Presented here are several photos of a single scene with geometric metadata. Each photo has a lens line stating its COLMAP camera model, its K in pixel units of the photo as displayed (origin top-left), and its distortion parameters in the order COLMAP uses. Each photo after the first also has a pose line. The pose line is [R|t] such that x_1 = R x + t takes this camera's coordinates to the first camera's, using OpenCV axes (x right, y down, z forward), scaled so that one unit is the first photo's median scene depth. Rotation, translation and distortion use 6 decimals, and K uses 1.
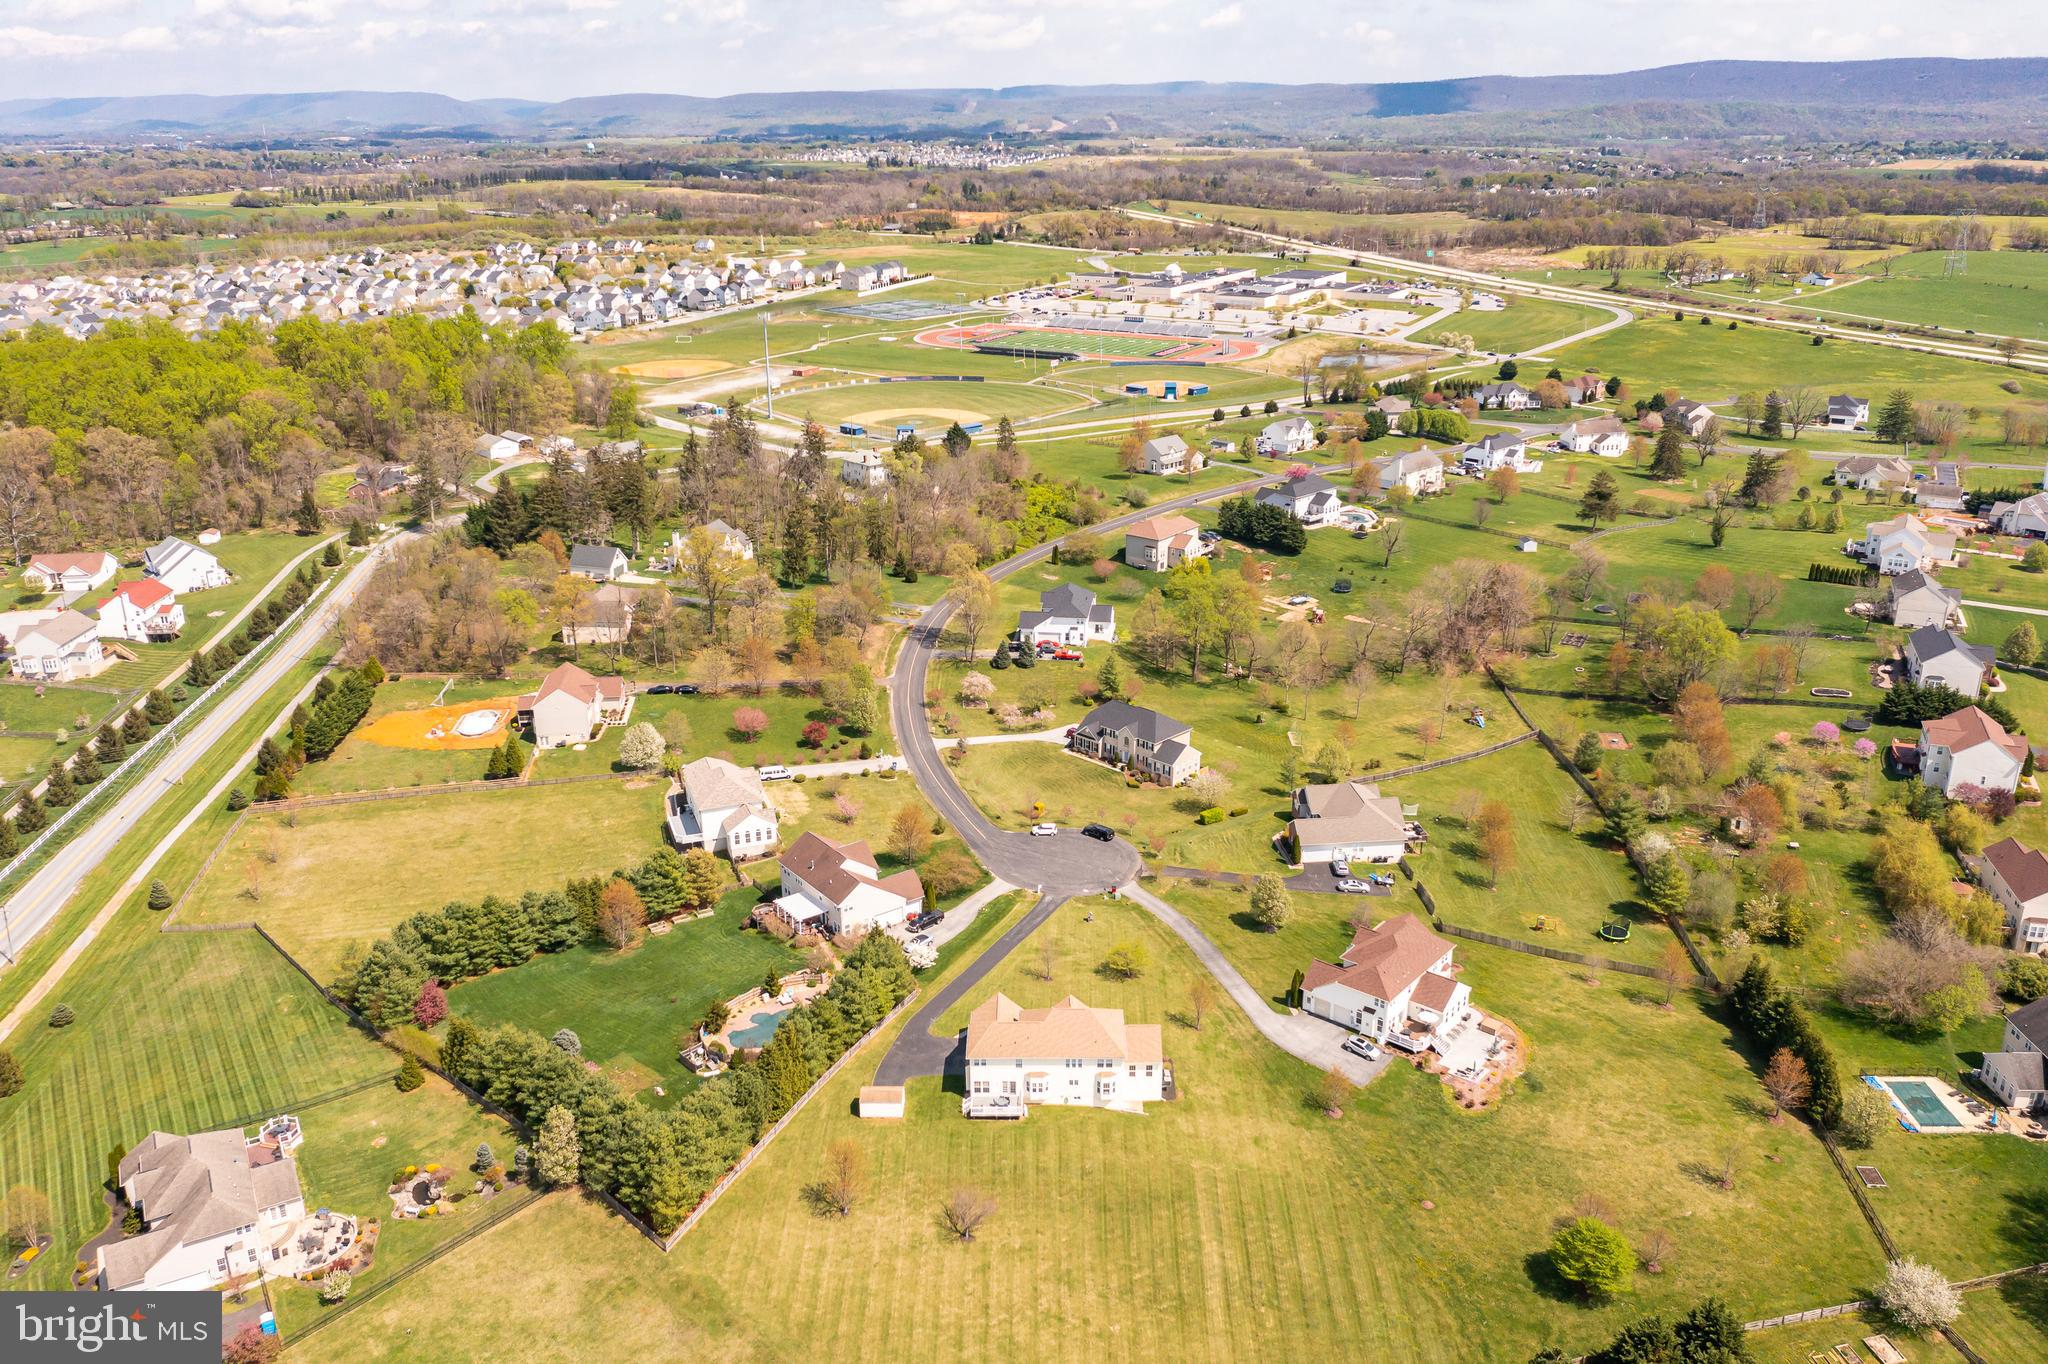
lens RADIAL K [[1617.4, 0, 1027.3], [0, 1617.4, 687.4], [0, 0, 1]] dist [-0.012140, 0.008597]
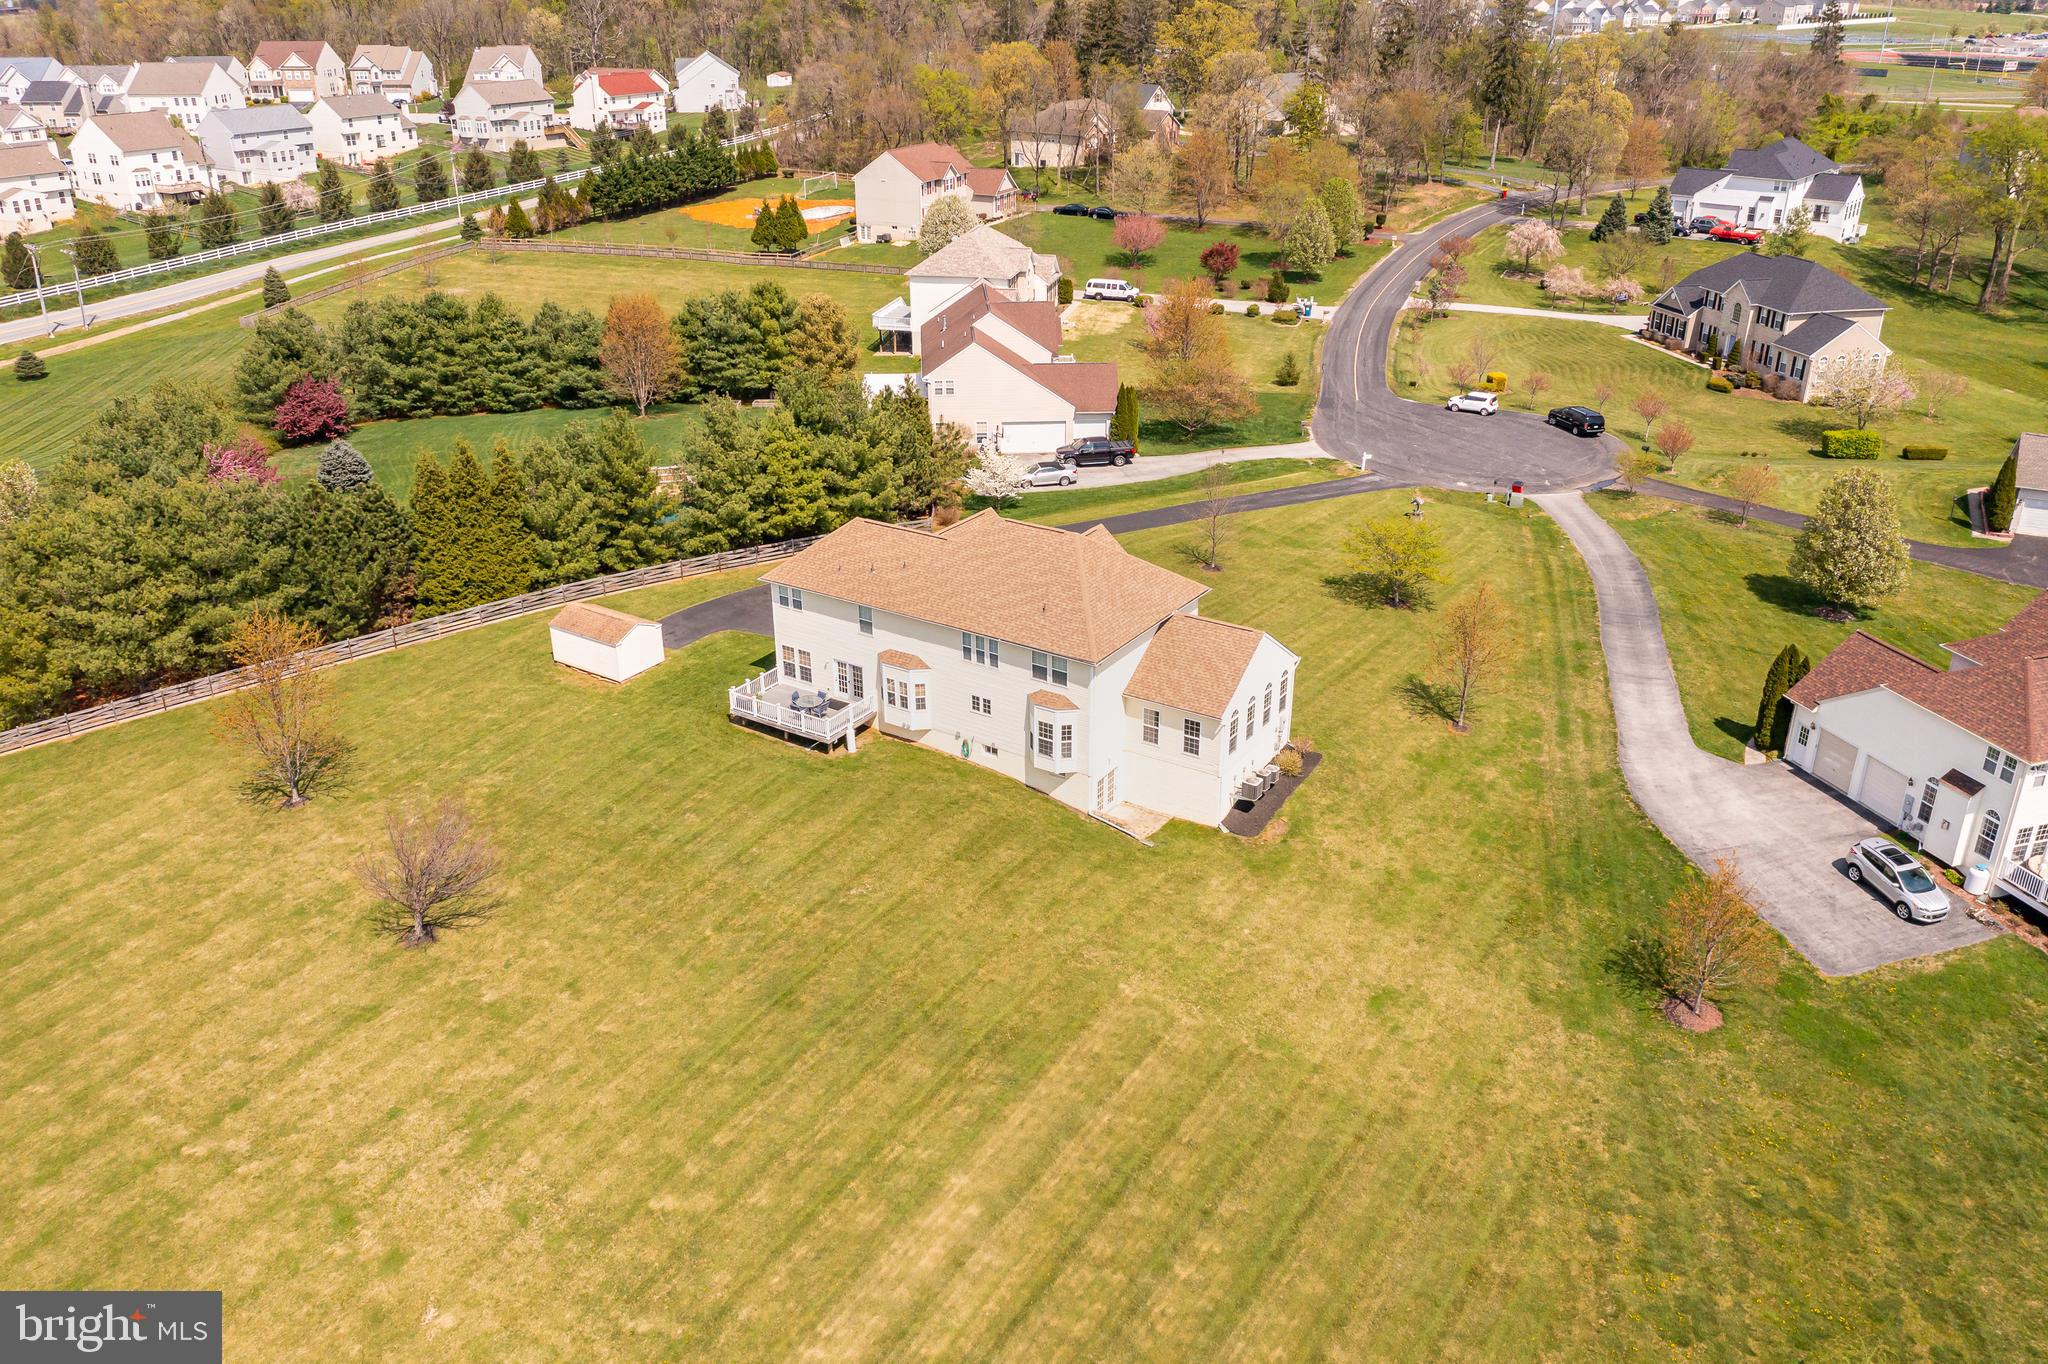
lens RADIAL K [[1617.4, 0, 1023.4], [0, 1617.4, 683.2], [0, 0, 1]] dist [-0.012140, 0.008597]
pose [[0.840094, 0.228145, -0.492130, 0.208886], [-0.191028, 0.973563, 0.125234, 0.176719], [0.507691, -0.011198, 0.861467, 0.629415]]
